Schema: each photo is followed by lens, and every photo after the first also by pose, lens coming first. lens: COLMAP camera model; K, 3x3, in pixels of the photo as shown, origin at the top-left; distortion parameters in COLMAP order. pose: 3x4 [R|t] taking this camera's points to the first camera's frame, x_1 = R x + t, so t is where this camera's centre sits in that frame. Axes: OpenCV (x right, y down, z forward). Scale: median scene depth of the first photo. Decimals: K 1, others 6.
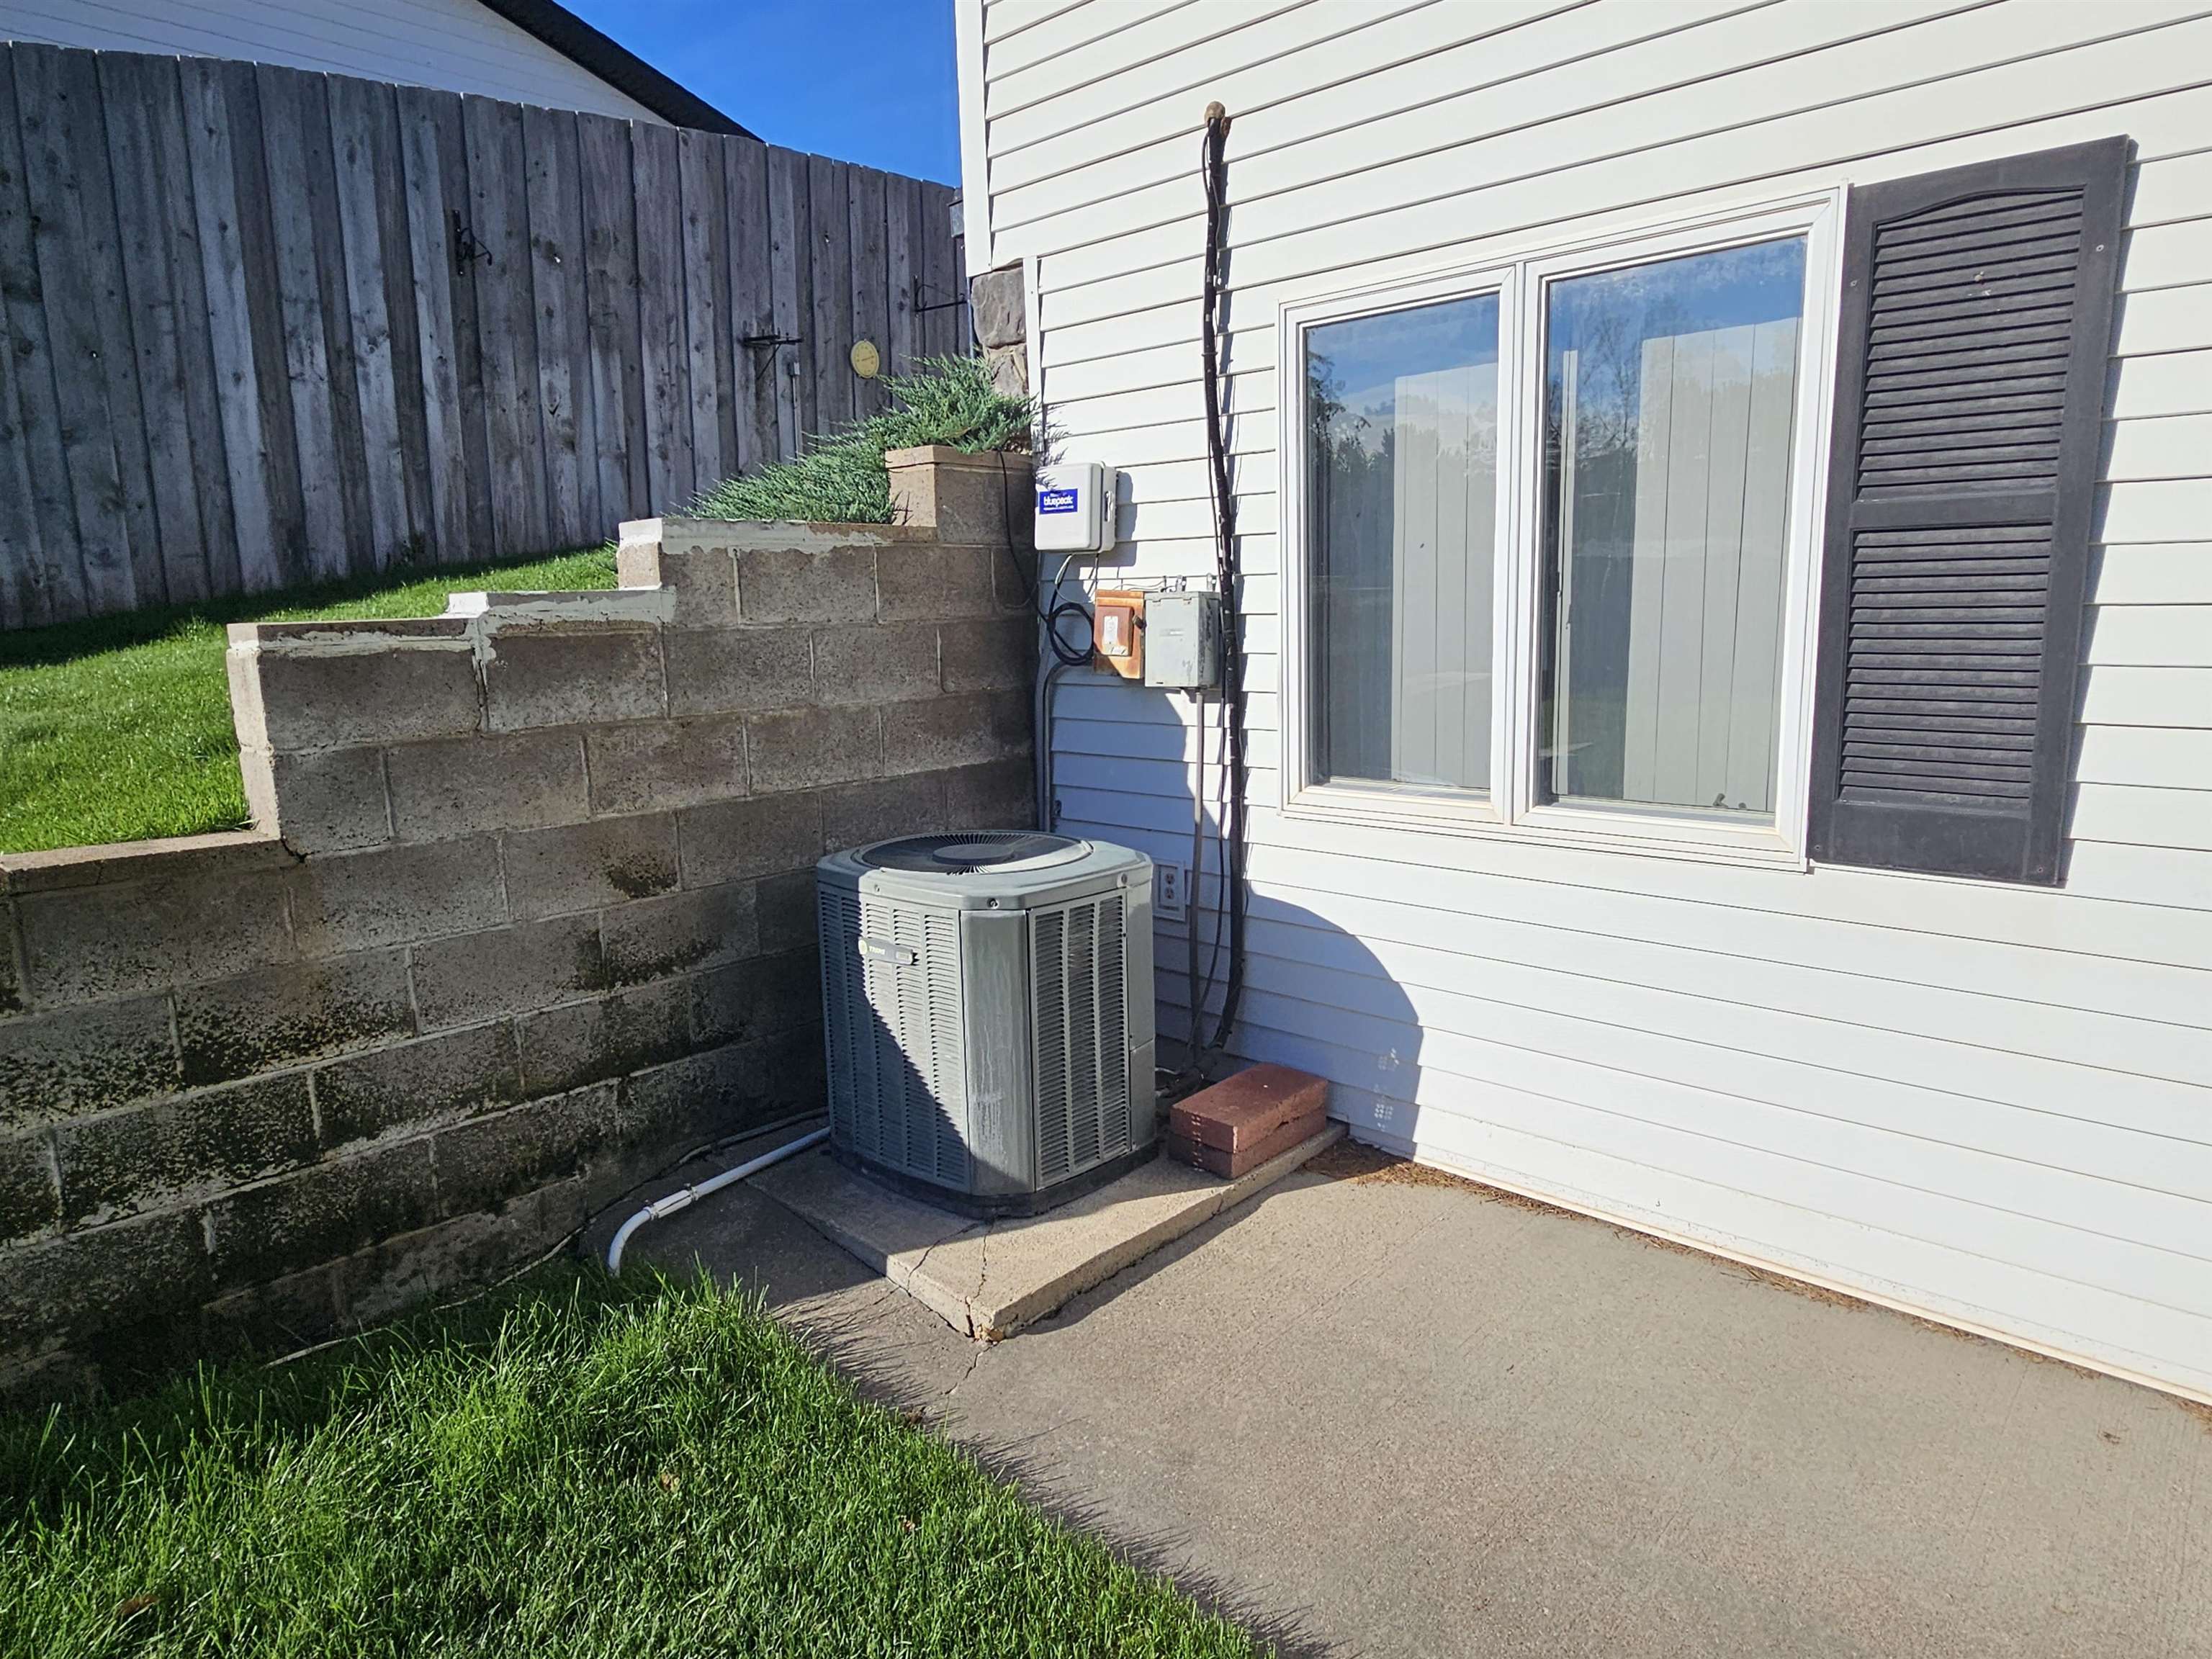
lens RADIAL K [[1374.4, 0, 1108.4], [0, 1374.4, 809.1], [0, 0, 1]] dist [0.001843, 0.000424]
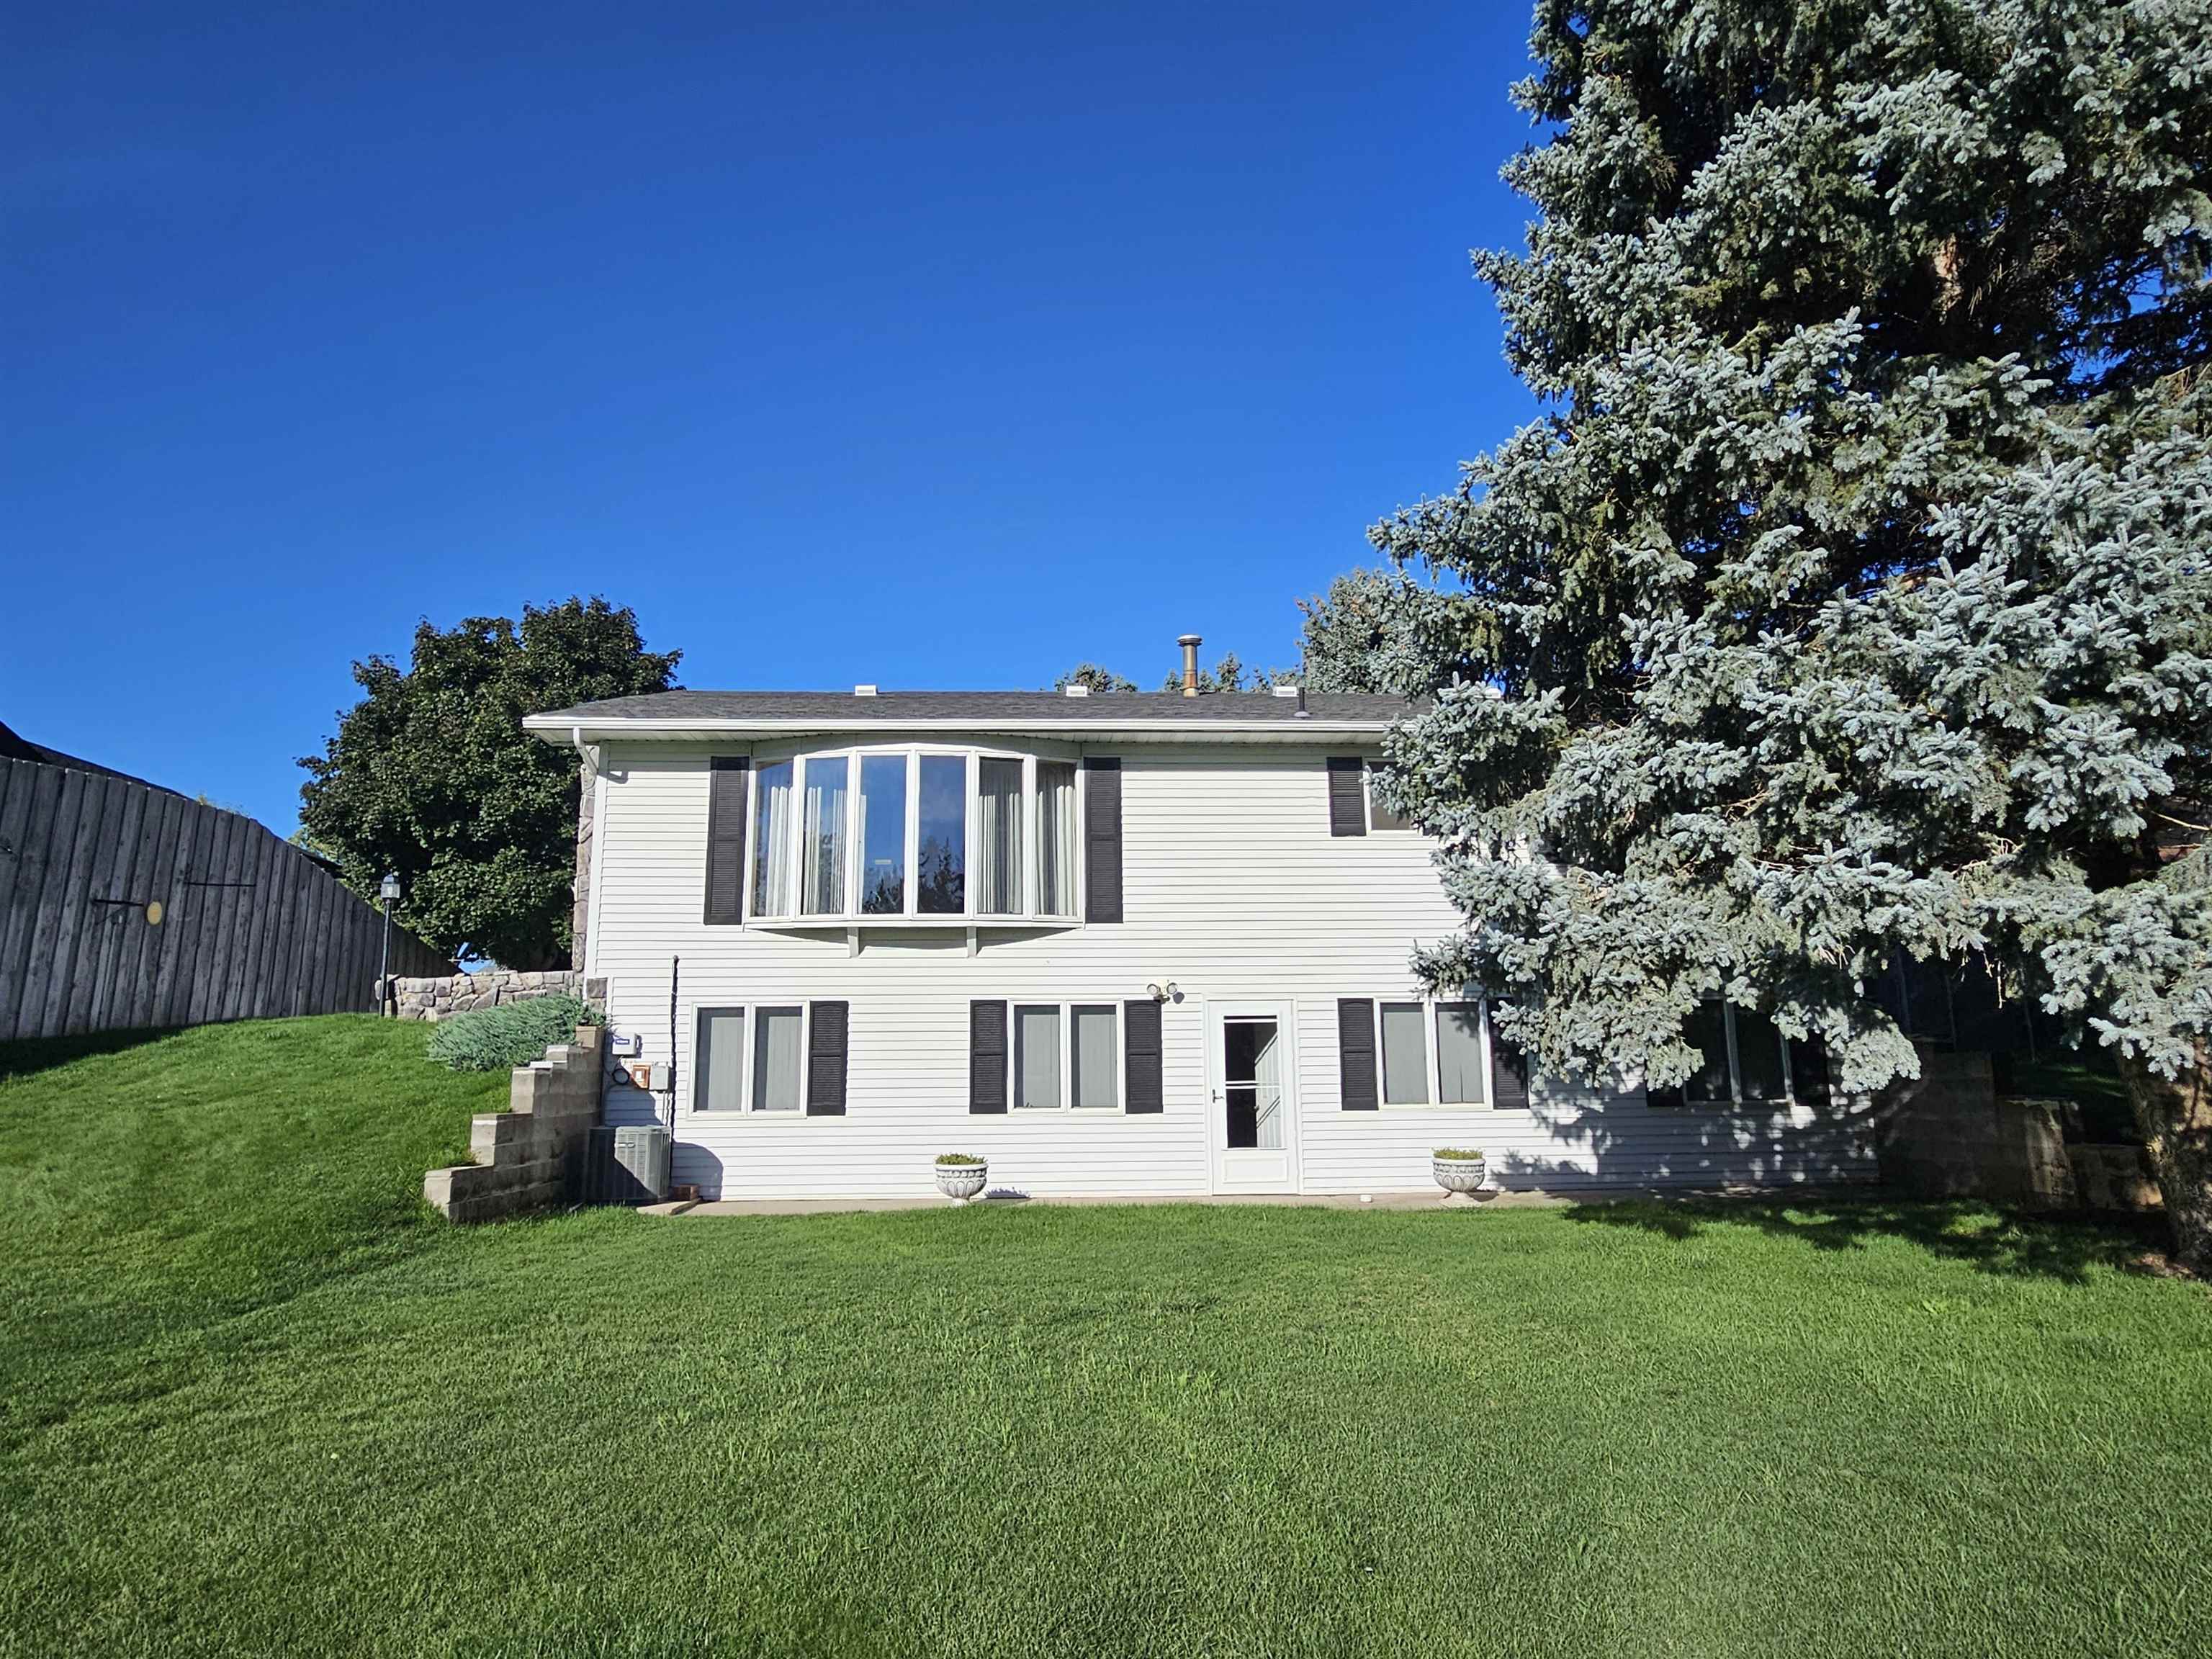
lens RADIAL K [[1374.4, 0, 1108.4], [0, 1374.4, 809.1], [0, 0, 1]] dist [0.001843, 0.000424]
pose [[0.689447, 0.153524, 0.707879, -1.987628], [0.105877, 0.945424, -0.308162, 0.507796], [-0.716556, 0.287410, 0.635565, -2.698694]]
